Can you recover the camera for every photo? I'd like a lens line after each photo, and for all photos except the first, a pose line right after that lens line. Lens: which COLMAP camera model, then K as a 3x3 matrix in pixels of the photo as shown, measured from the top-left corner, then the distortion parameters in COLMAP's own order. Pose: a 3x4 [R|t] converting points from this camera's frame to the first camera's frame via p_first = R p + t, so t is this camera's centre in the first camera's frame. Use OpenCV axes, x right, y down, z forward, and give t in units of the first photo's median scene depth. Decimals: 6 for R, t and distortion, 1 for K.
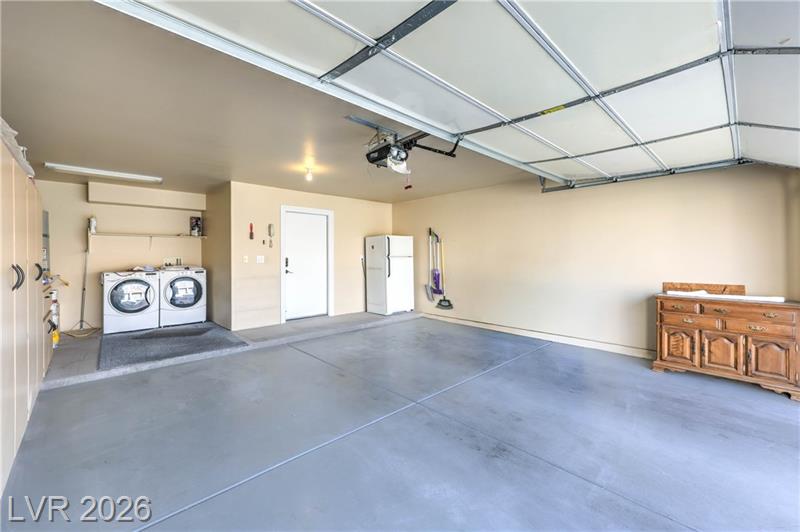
lens RADIAL K [[342.0, 0, 408.2], [0, 342.0, 264.3], [0, 0, 1]] dist [0.009005, 0.000033]
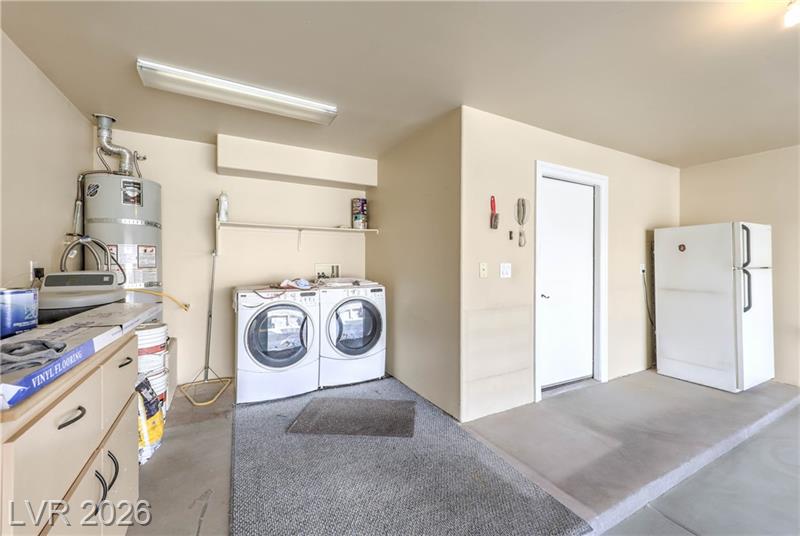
lens RADIAL K [[337.7, 0, 398.1], [0, 337.7, 273.4], [0, 0, 1]] dist [0.005585, -0.000232]
pose [[0.964274, 0.019724, -0.264172, -0.463024], [-0.016632, 0.999765, 0.013935, -0.015148], [0.264385, -0.009043, 0.964375, 0.511427]]
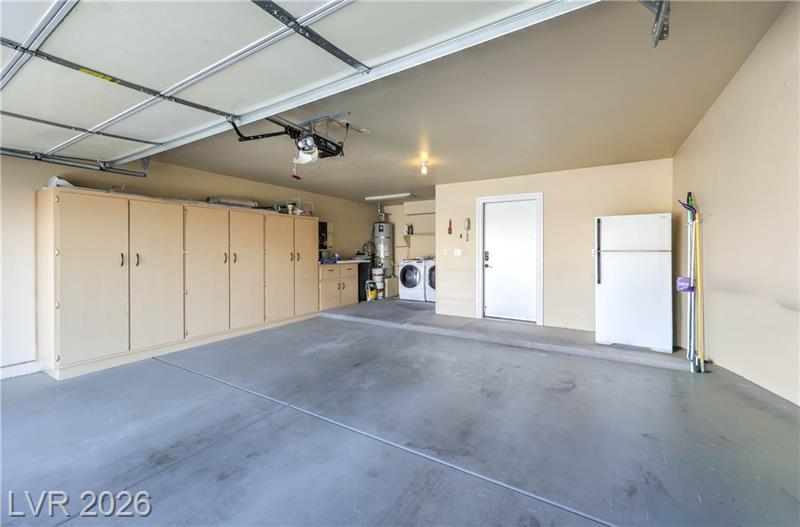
lens RADIAL K [[327.8, 0, 389.3], [0, 327.8, 256.4], [0, 0, 1]] dist [0.001323, 0.000017]
pose [[0.224987, 0.021803, -0.974118, 0.522723], [-0.025568, 0.999537, 0.016467, -0.014467], [0.974026, 0.021201, 0.225441, 0.579860]]
